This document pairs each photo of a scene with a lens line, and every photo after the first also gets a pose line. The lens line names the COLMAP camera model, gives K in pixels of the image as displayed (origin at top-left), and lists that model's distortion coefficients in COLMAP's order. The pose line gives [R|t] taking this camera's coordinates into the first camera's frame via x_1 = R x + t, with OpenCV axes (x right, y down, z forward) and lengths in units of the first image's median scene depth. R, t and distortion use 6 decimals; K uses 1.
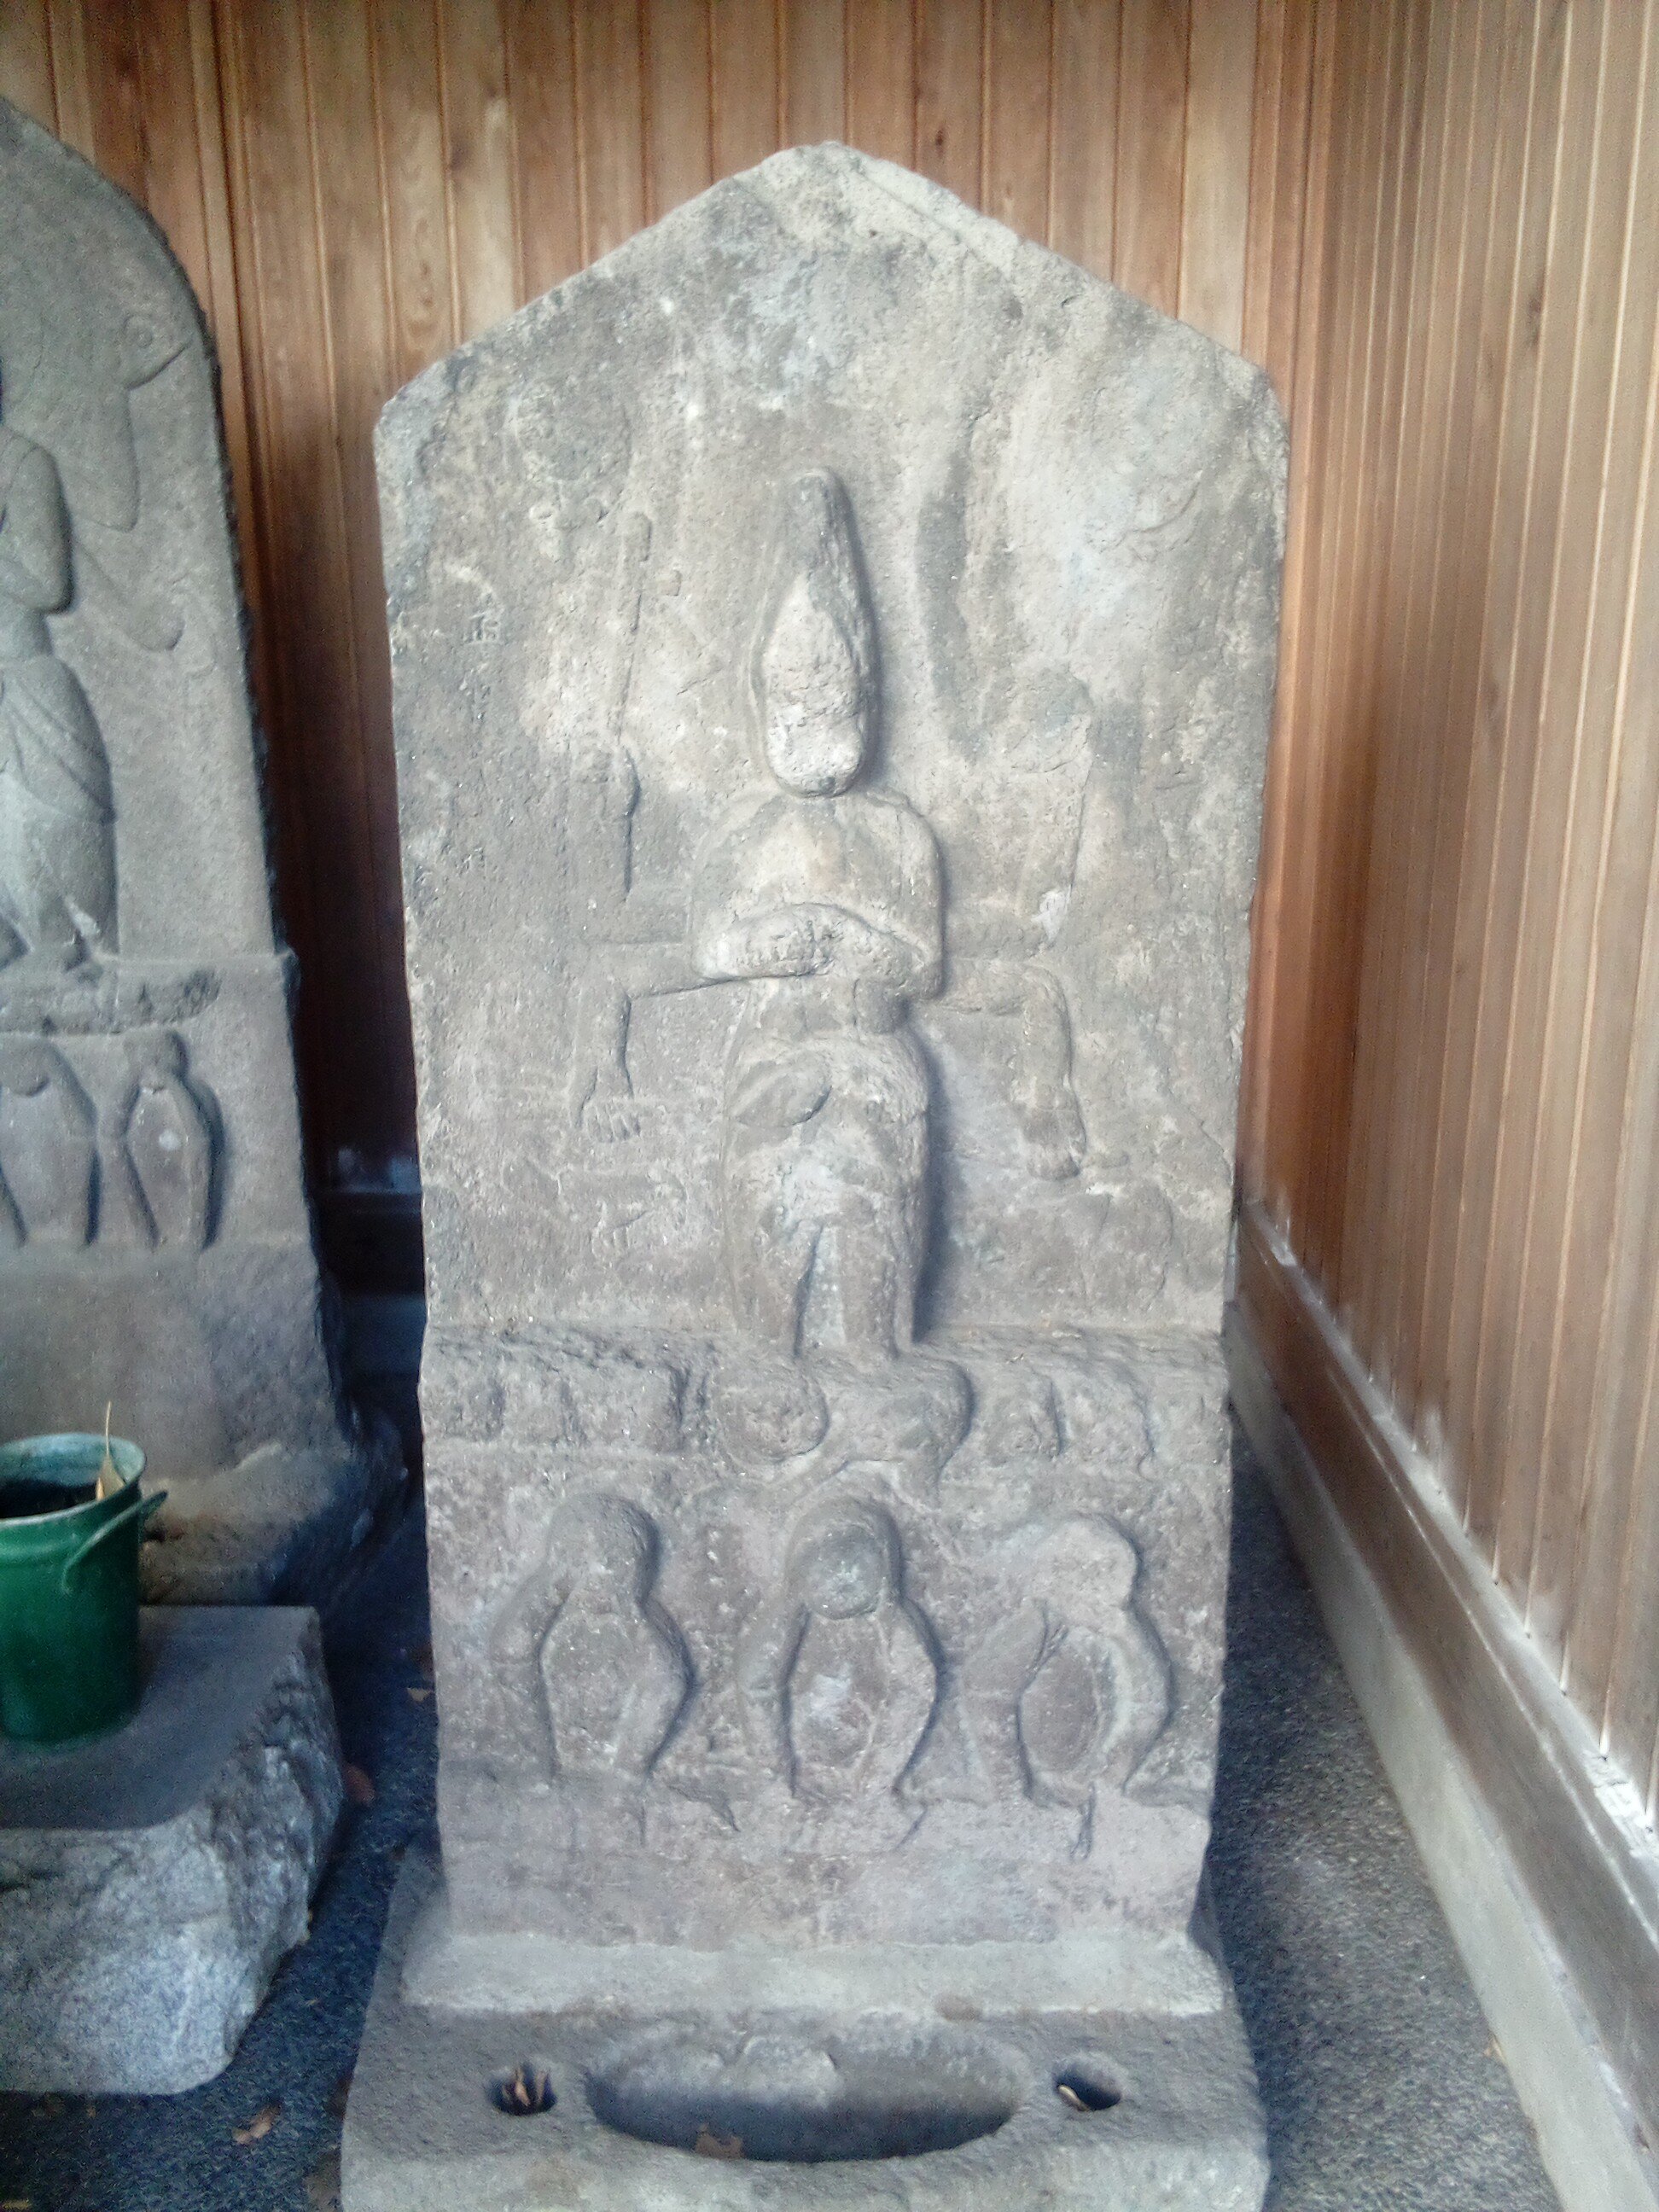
lens RADIAL K [[1814.1, 0, 838.8], [0, 1814.1, 1116.6], [0, 0, 1]] dist [0.090168, -0.152404]
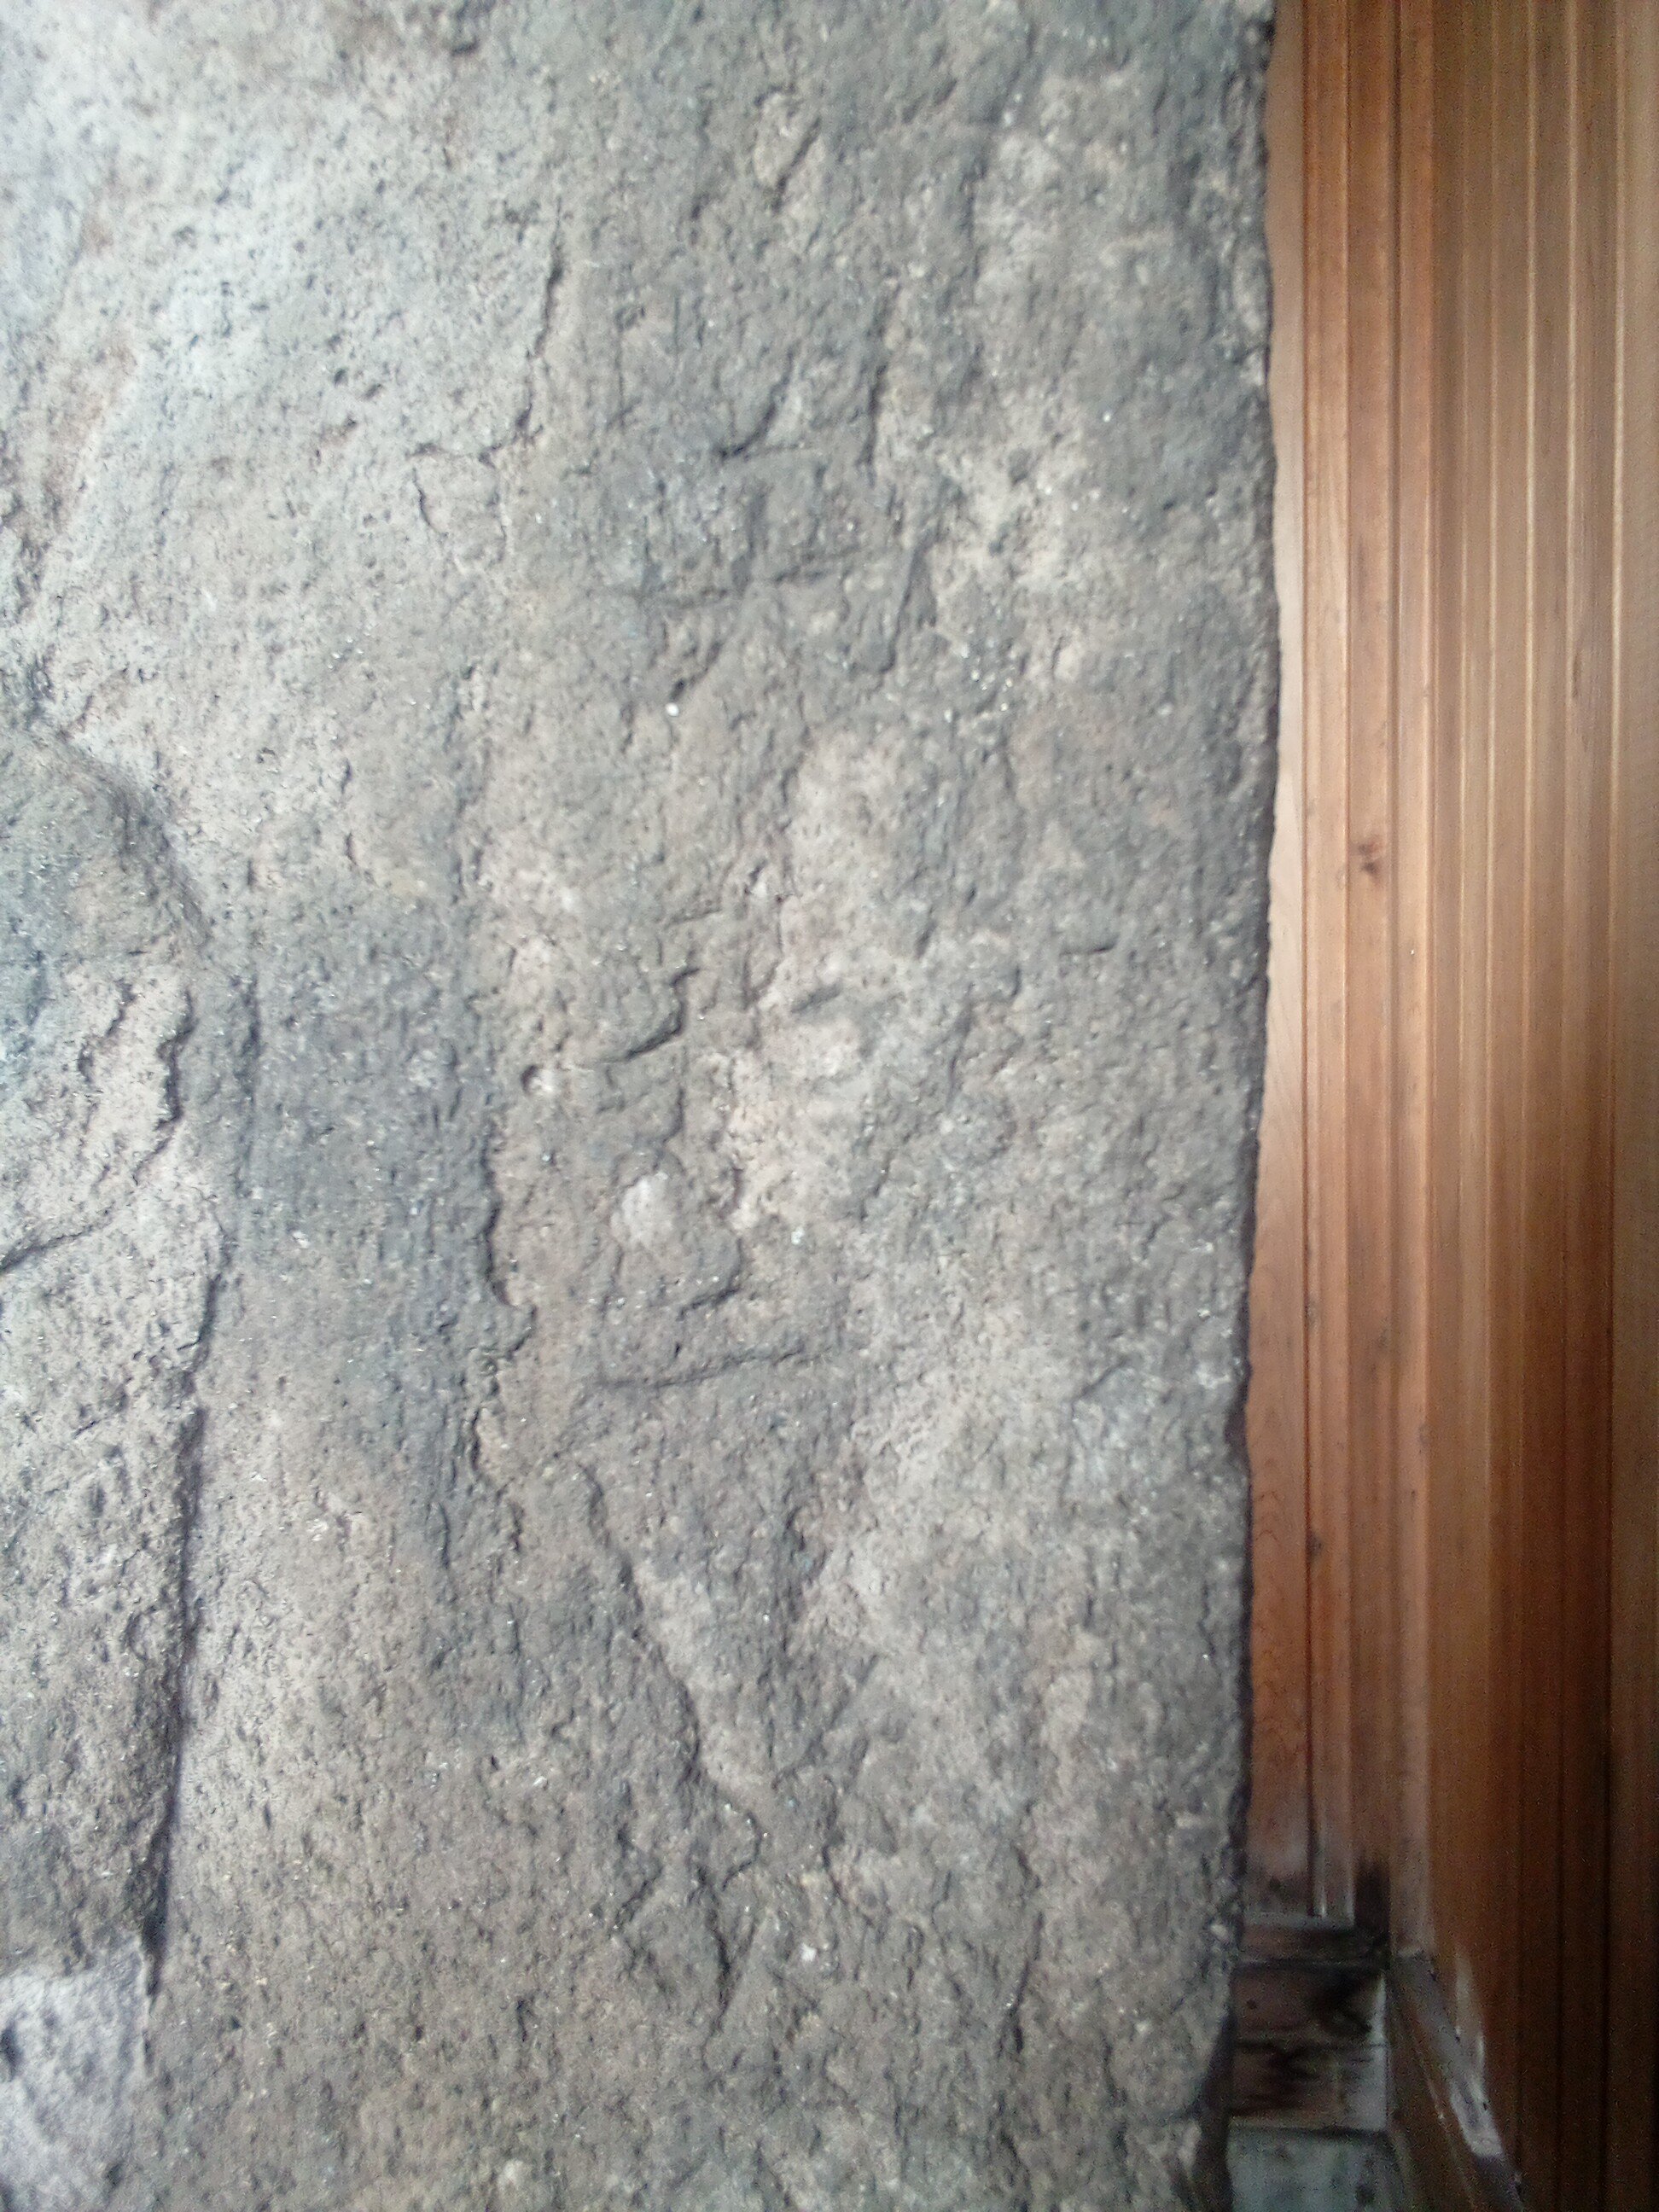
lens RADIAL K [[1814.1, 0, 838.8], [0, 1814.1, 1116.6], [0, 0, 1]] dist [0.090168, -0.152404]
pose [[0.997042, -0.006264, -0.076597, 0.207973], [-0.009917, 0.977852, -0.209062, -0.168124], [0.076210, 0.209204, 0.974898, 0.825386]]
